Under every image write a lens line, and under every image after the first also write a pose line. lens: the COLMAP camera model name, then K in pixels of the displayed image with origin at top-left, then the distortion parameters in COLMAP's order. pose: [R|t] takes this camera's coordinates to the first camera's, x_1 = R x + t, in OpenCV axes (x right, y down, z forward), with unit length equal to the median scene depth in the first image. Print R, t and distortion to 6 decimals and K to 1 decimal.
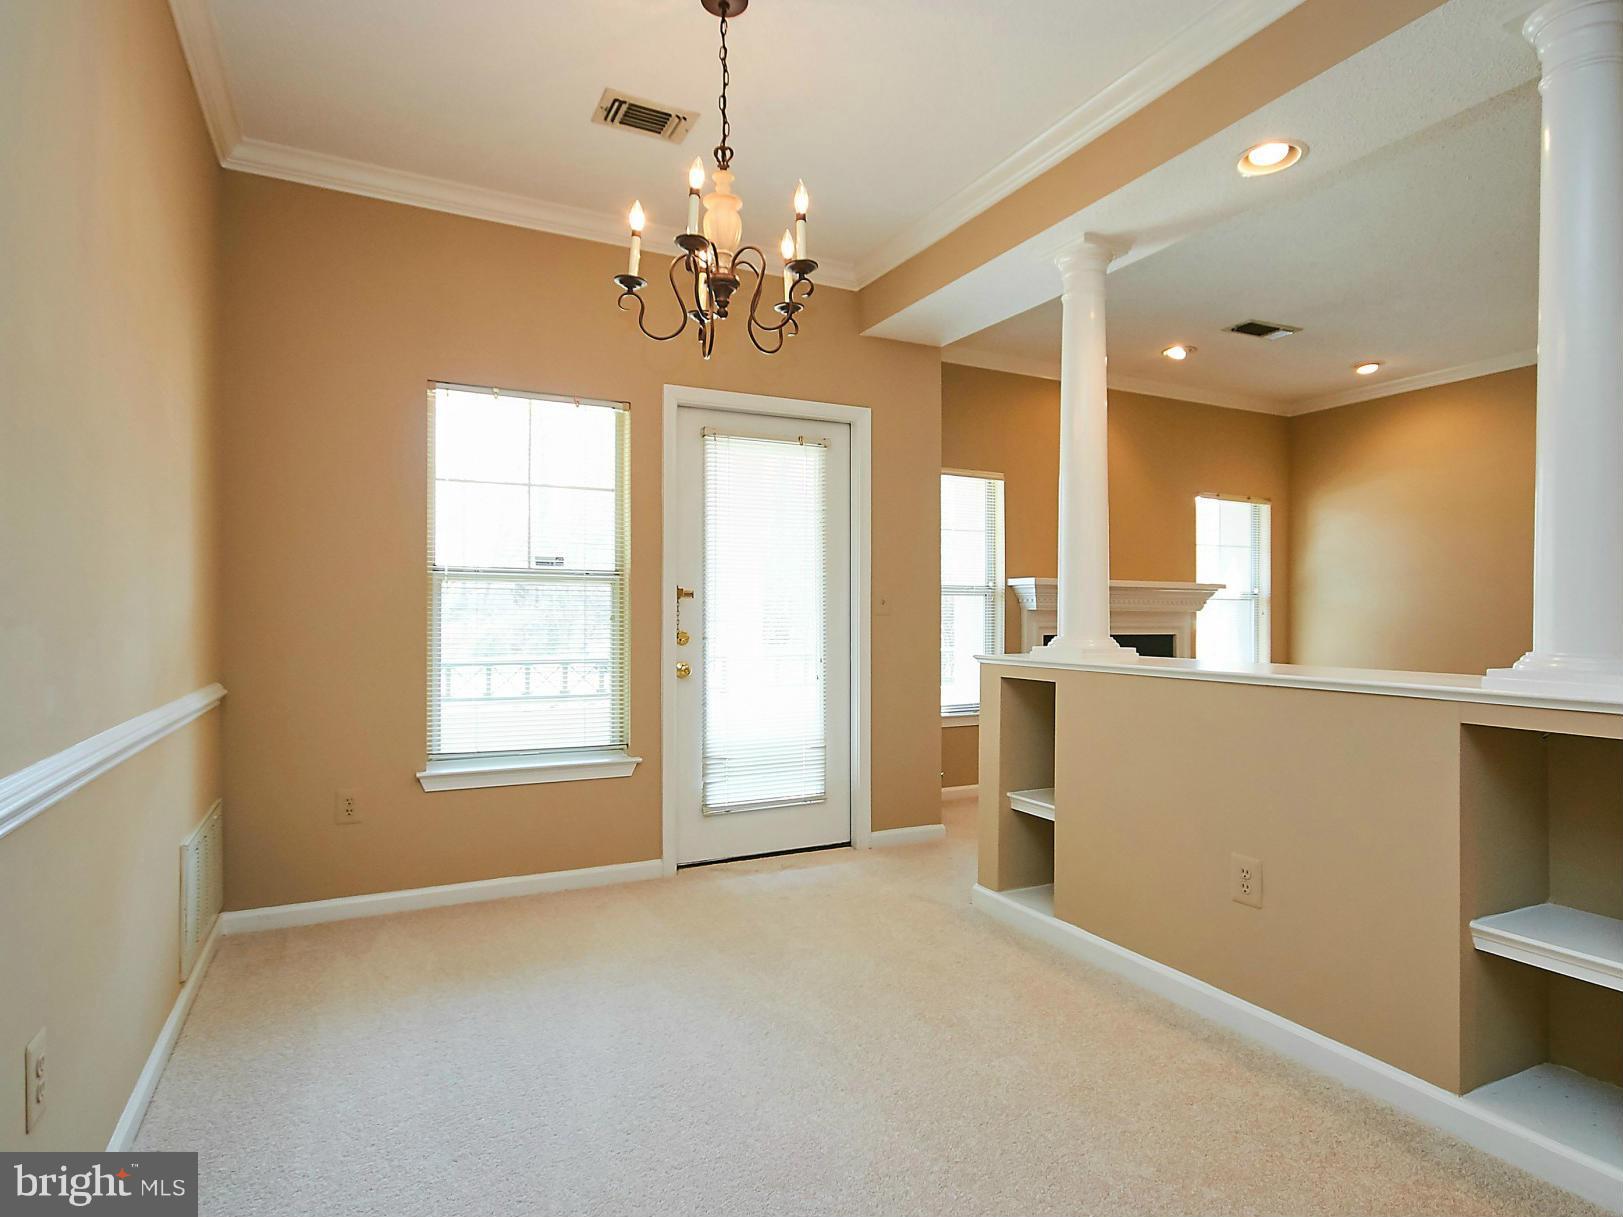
lens RADIAL K [[863.0, 0, 798.6], [0, 863.0, 602.6], [0, 0, 1]] dist [-0.002839, 0.000018]
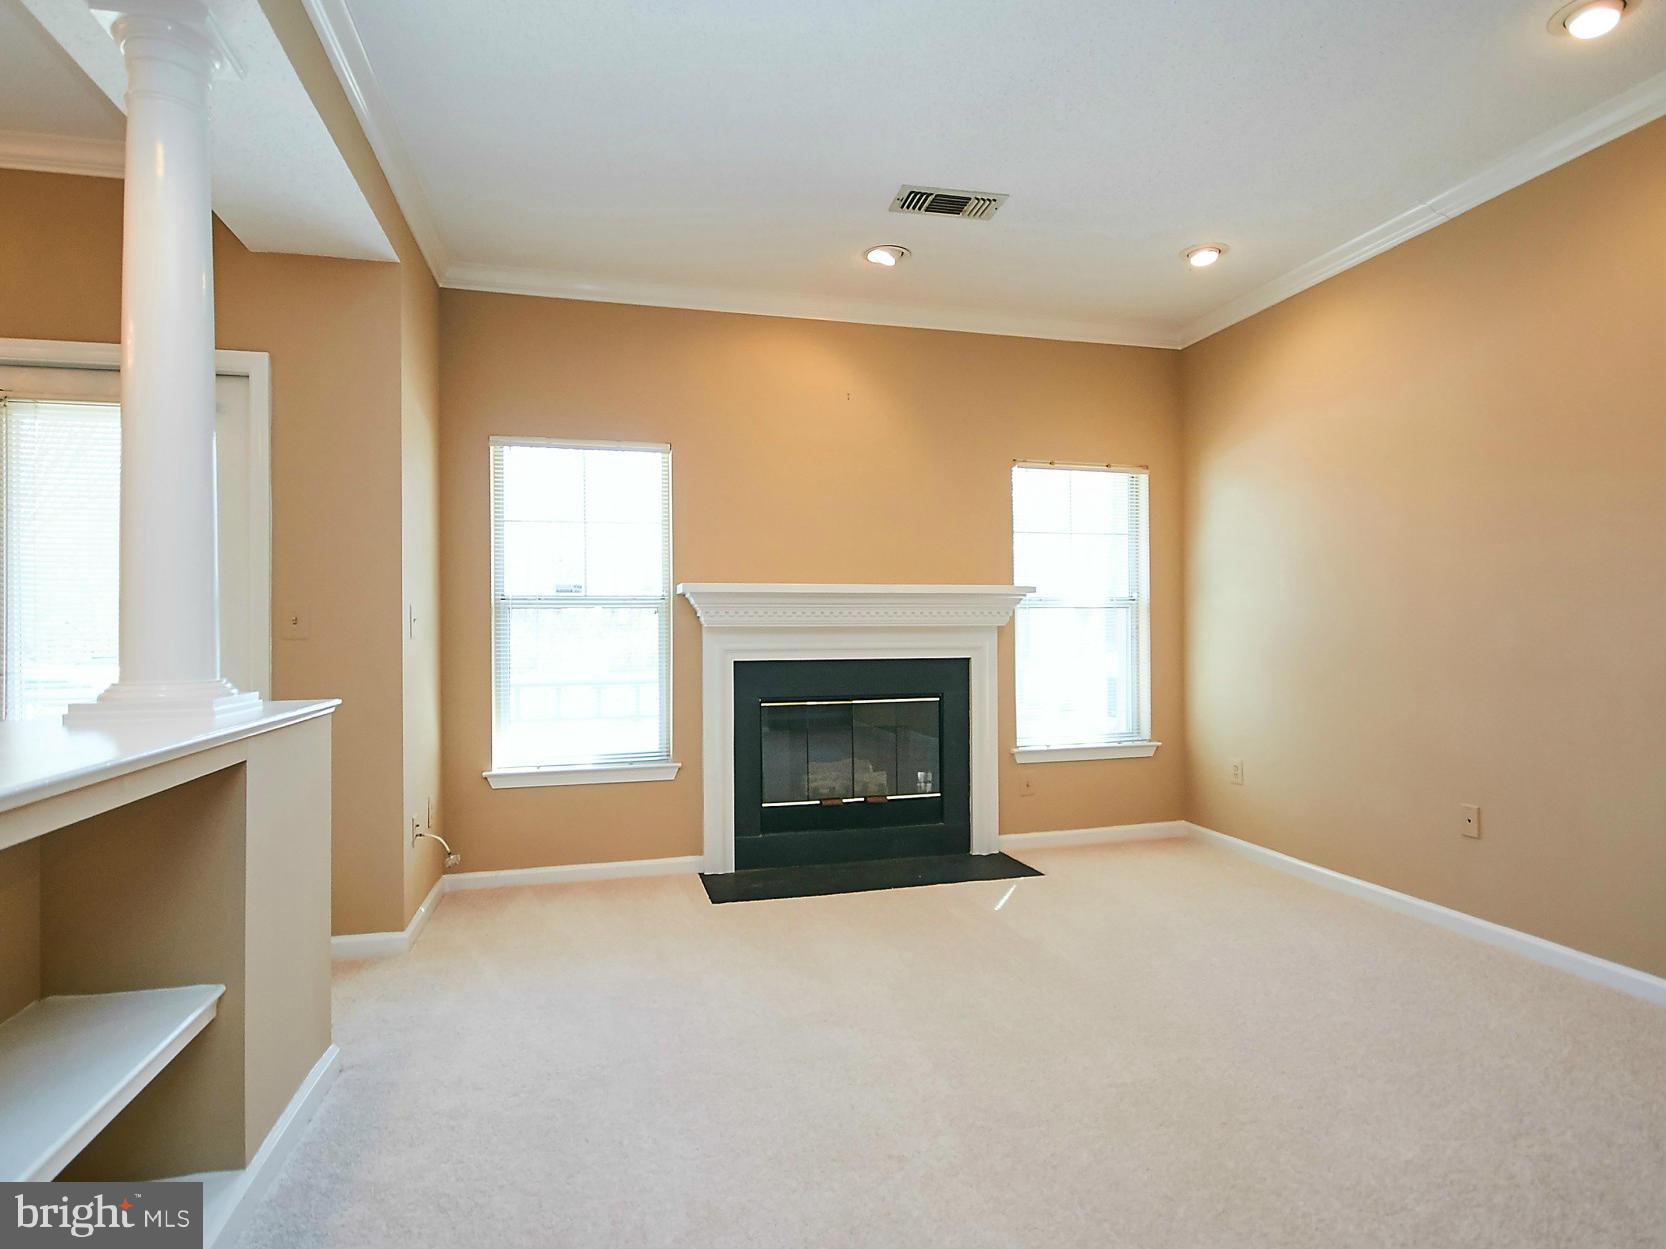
lens RADIAL K [[907.2, 0, 833.0], [0, 907.2, 624.5], [0, 0, 1]] dist [-0.001138, 0.000335]
pose [[0.981918, -0.017394, -0.188508, 0.743584], [0.017730, 0.999843, 0.000095, 0.011510], [0.188477, -0.003436, 0.982072, 0.374792]]
